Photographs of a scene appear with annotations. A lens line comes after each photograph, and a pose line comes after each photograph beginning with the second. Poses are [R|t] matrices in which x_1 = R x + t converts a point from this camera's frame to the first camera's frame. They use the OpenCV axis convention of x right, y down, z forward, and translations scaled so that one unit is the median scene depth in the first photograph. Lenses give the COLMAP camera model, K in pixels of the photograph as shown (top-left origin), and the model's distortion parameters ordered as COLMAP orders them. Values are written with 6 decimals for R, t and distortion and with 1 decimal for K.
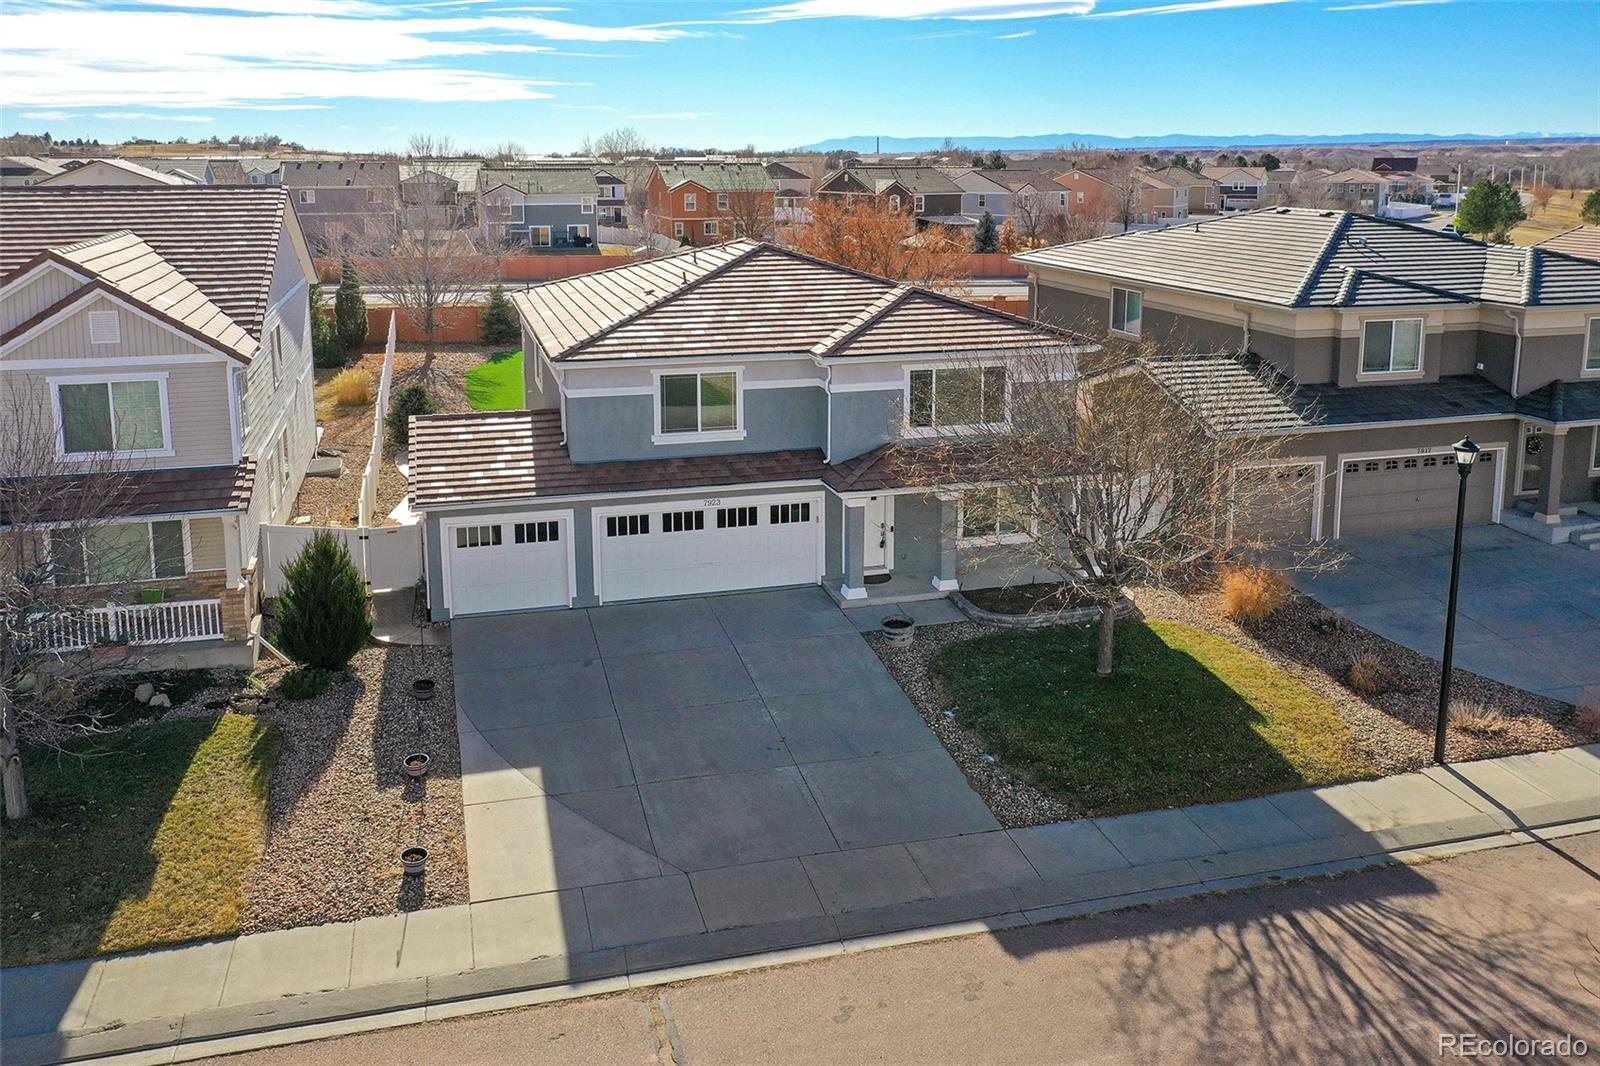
lens RADIAL K [[1260.2, 0, 761.4], [0, 1260.2, 533.5], [0, 0, 1]] dist [-0.000288, -0.000683]
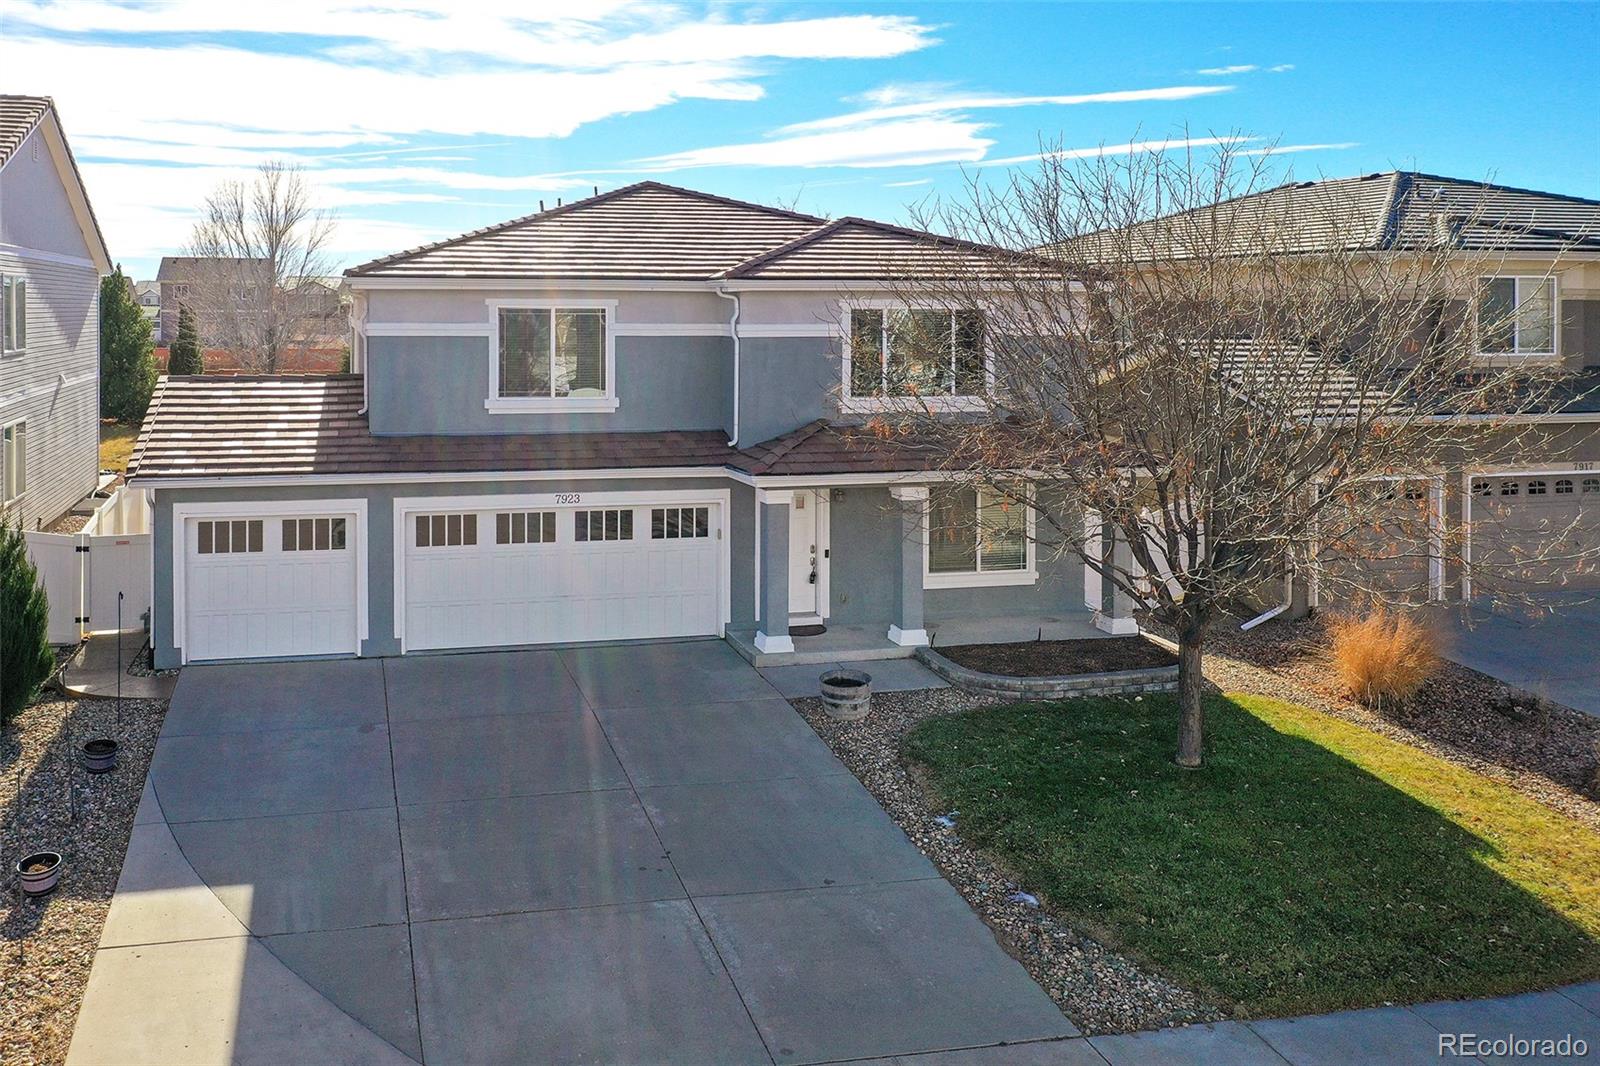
lens RADIAL K [[907.9, 0, 610.2], [0, 907.9, 532.8], [0, 0, 1]] dist [-0.002756, 0.000357]
pose [[0.998538, 0.011983, -0.052709, 0.010955], [-0.027381, 0.952888, -0.302083, 0.145933], [0.046606, 0.303085, 0.951823, 0.535575]]
